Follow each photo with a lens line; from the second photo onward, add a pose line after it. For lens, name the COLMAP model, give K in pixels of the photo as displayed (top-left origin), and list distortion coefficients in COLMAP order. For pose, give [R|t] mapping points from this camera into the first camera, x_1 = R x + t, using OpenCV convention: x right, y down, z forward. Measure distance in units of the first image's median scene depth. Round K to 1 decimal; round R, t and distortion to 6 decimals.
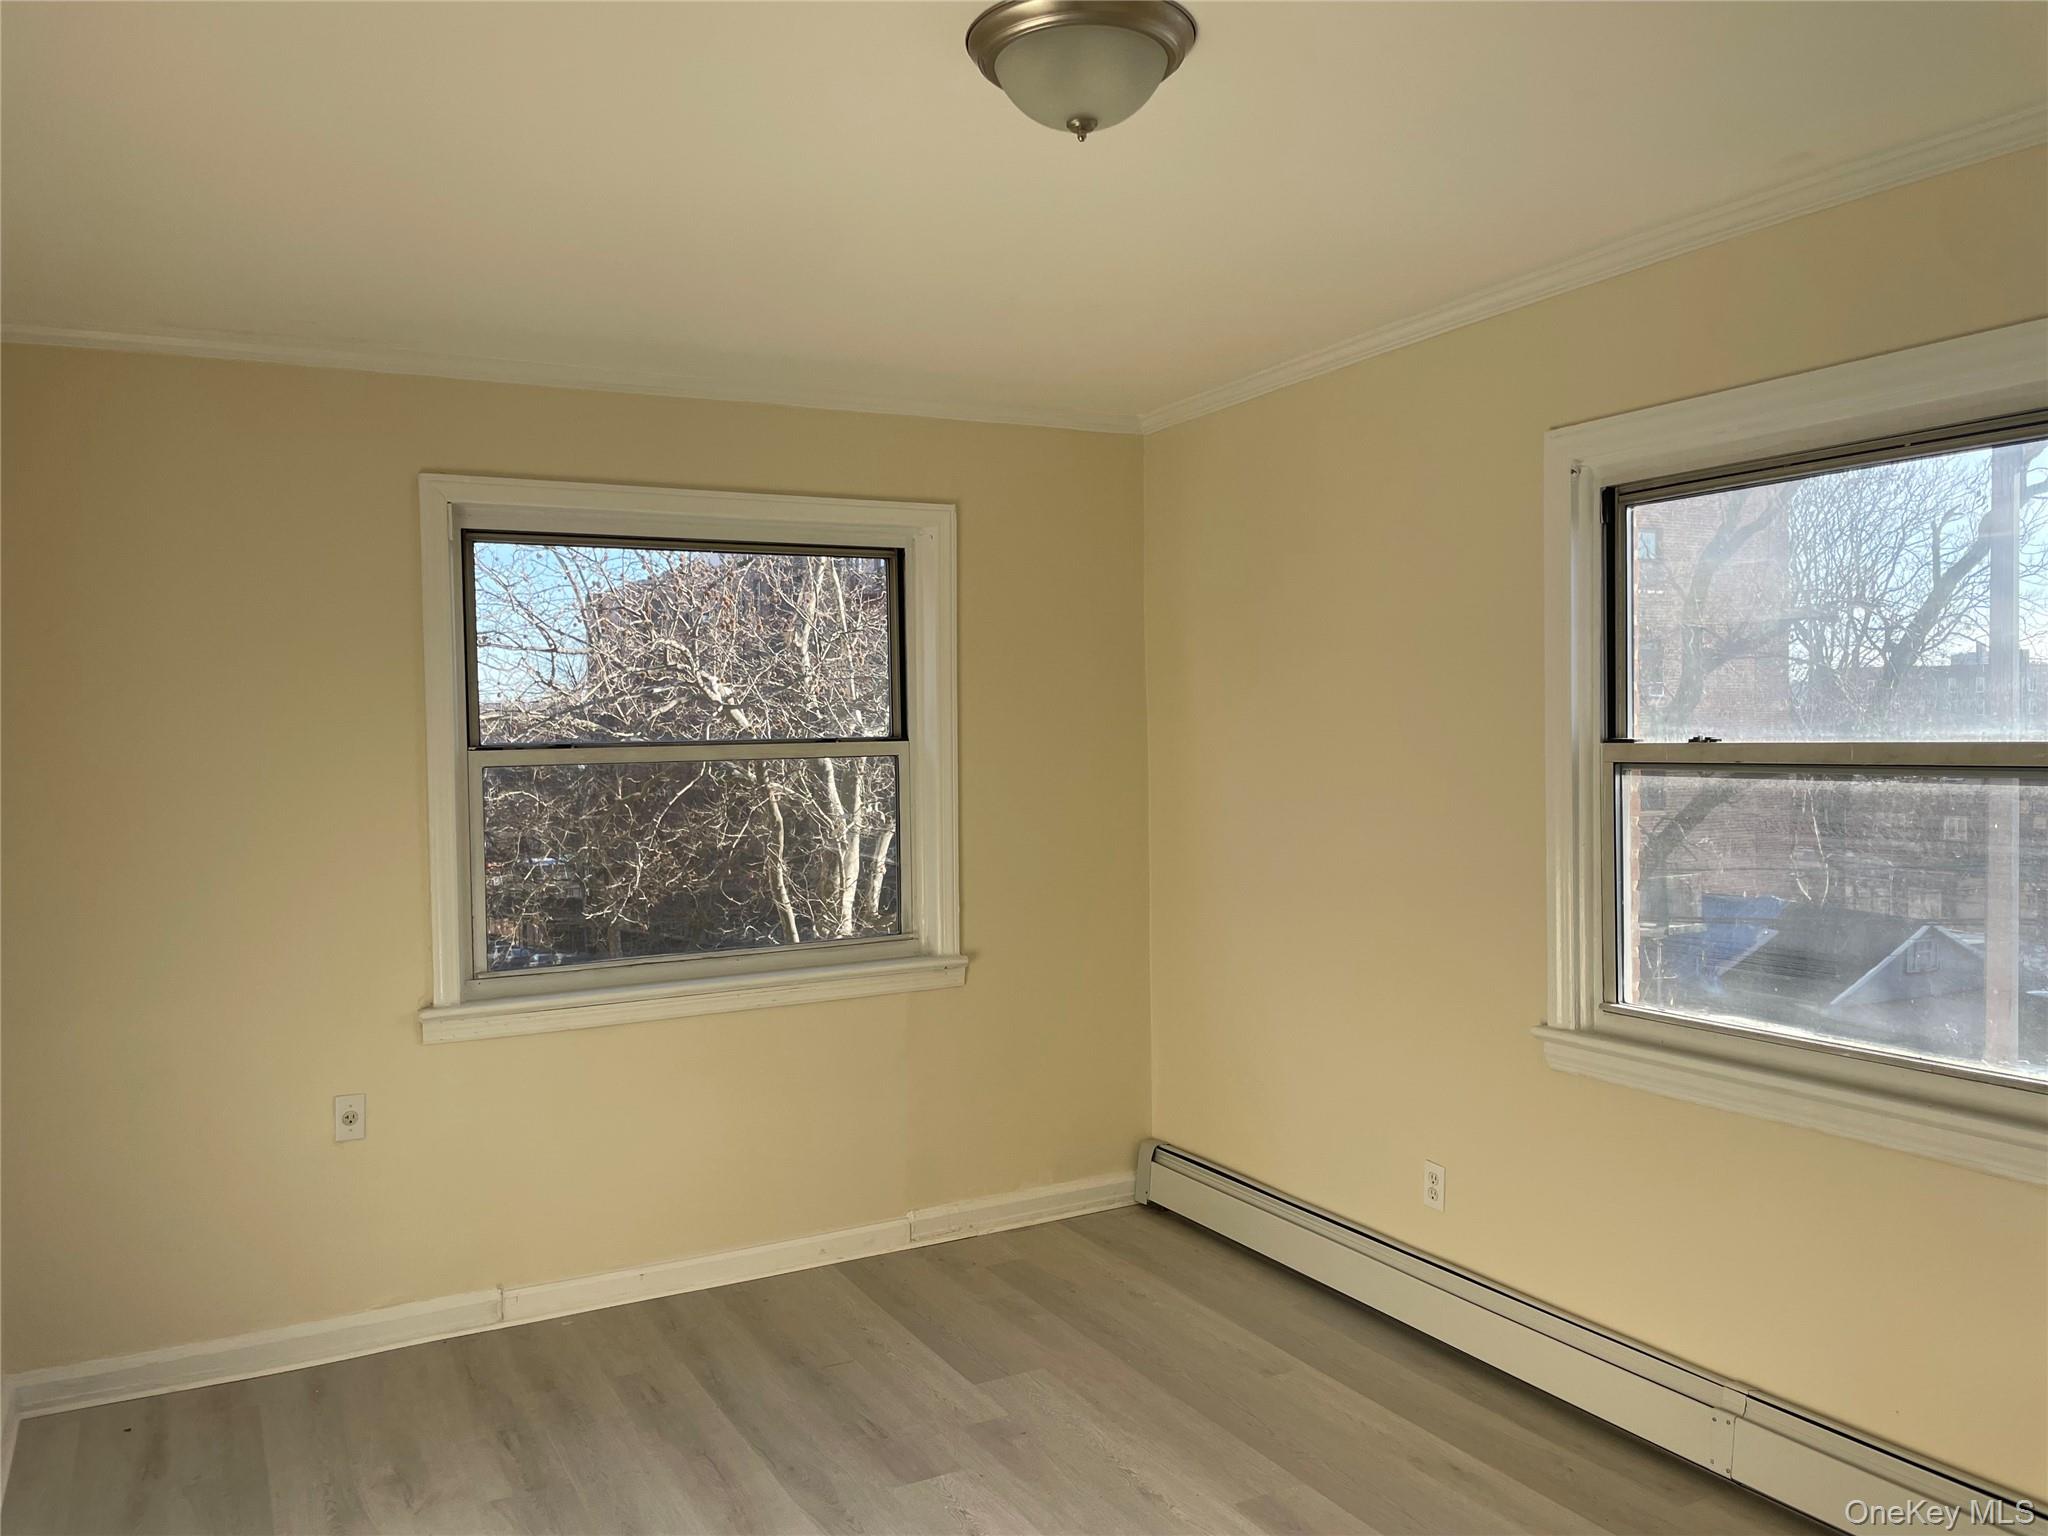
lens RADIAL K [[1542.3, 0, 1016.0], [0, 1542.3, 756.4], [0, 0, 1]] dist [0.018148, -0.024429]
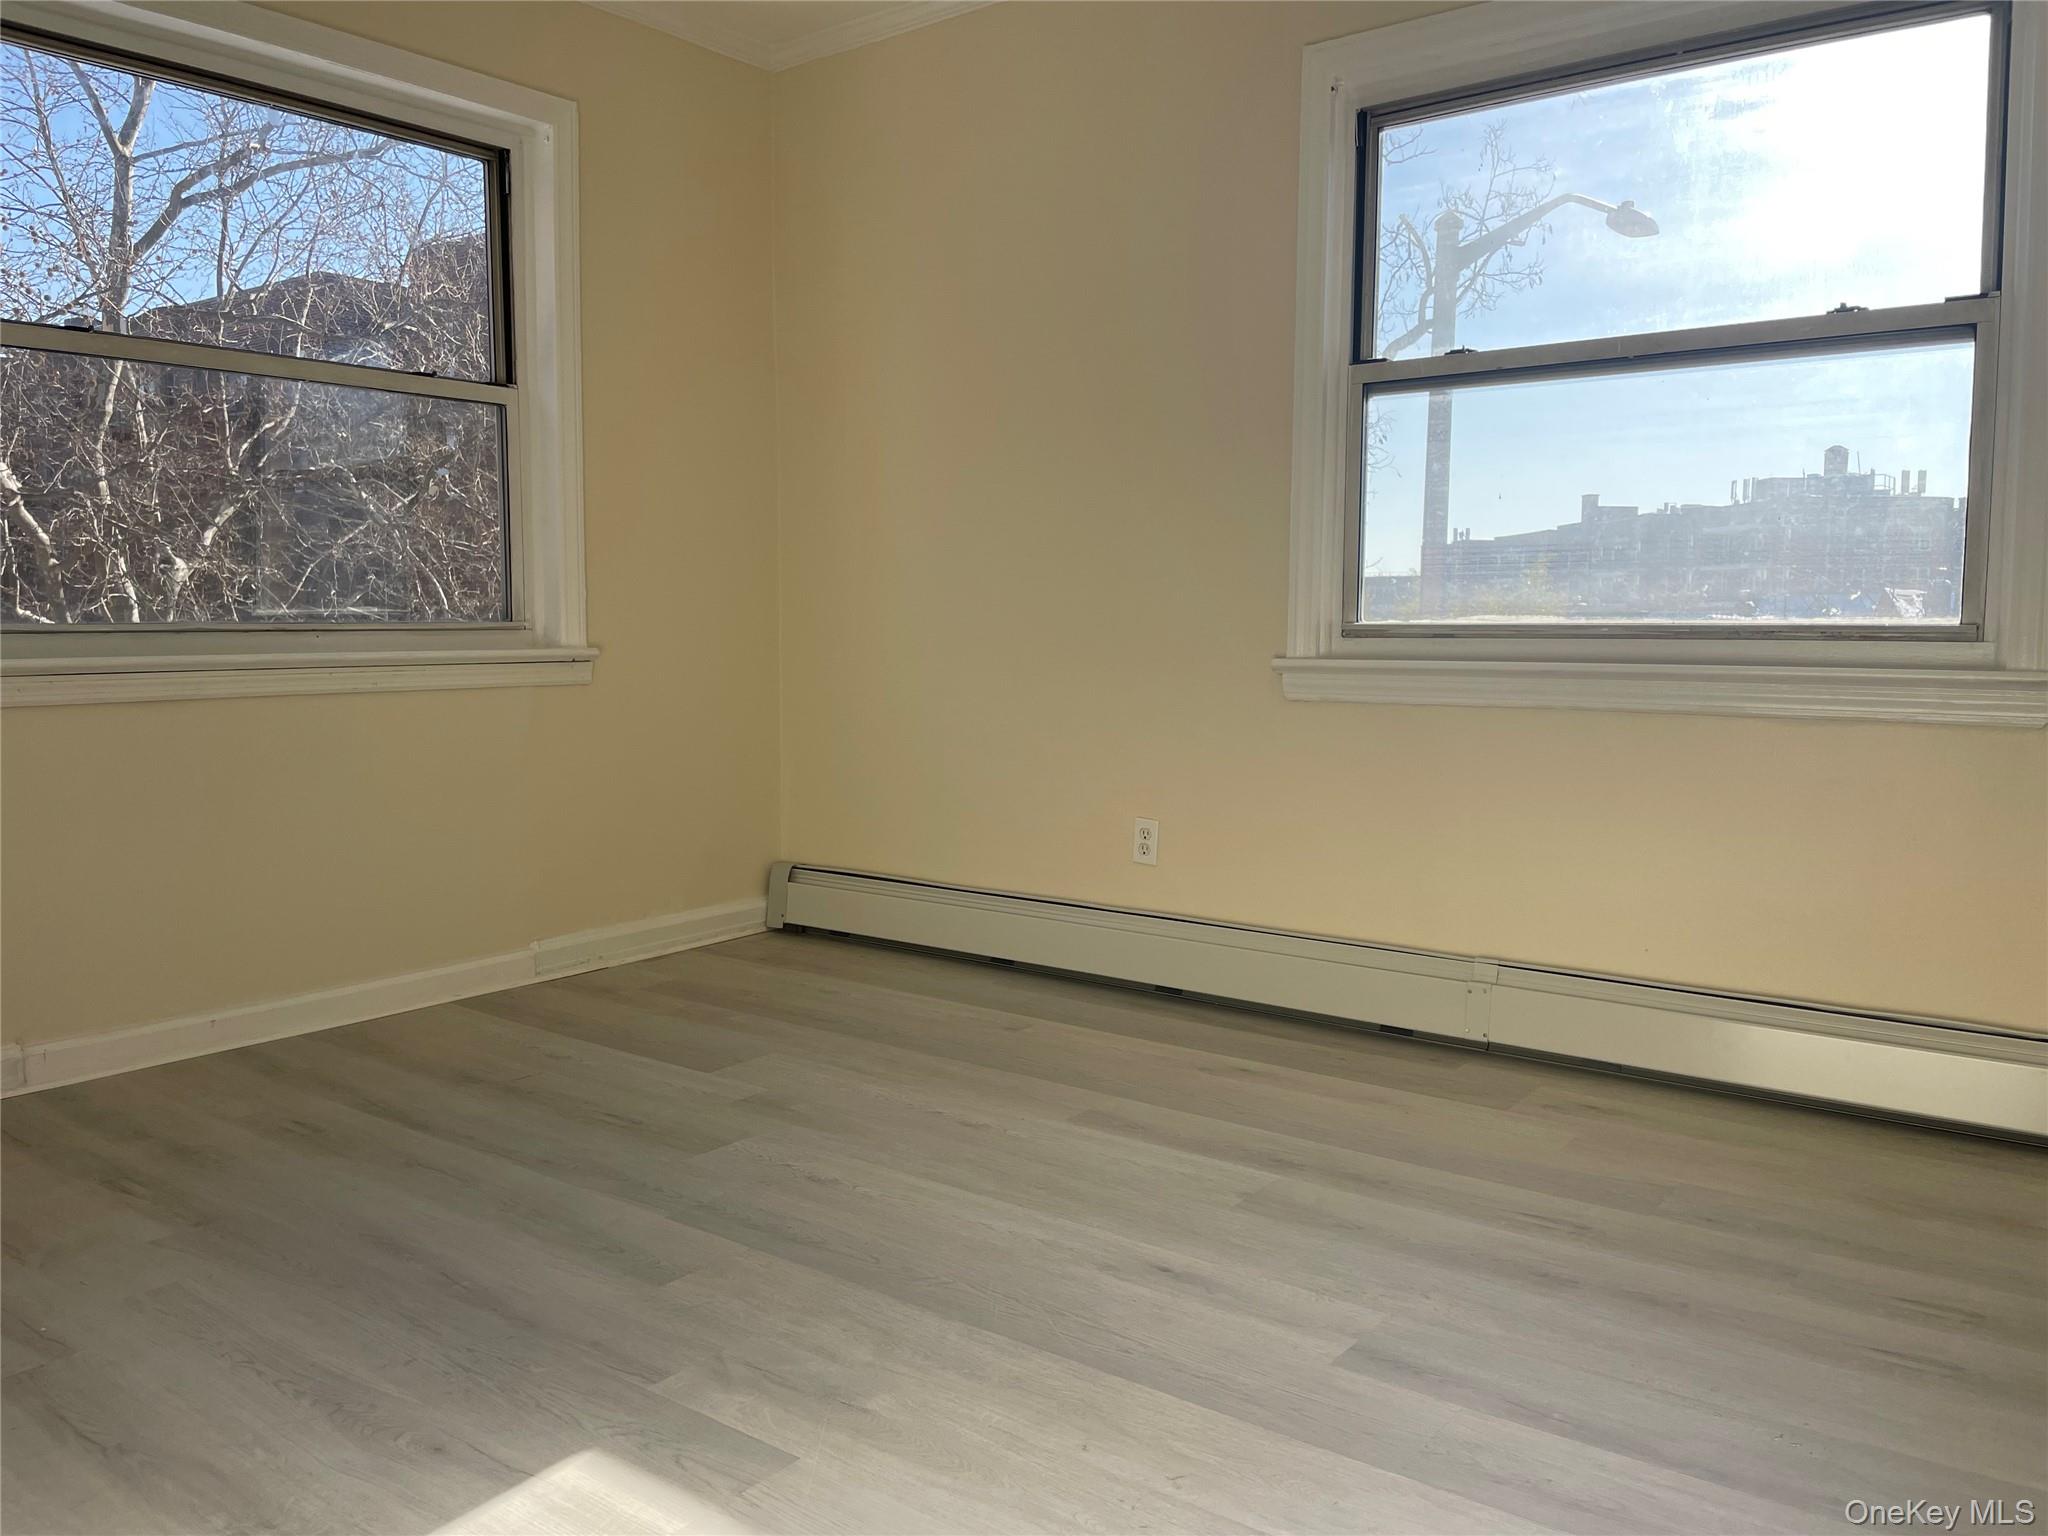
lens RADIAL K [[1542.3, 0, 1028.7], [0, 1542.3, 772.6], [0, 0, 1]] dist [0.018148, -0.024429]
pose [[0.905954, -0.020858, 0.422861, -0.205839], [-0.011191, 0.997257, 0.073167, 0.154489], [-0.423227, -0.071018, 0.903236, 0.133011]]
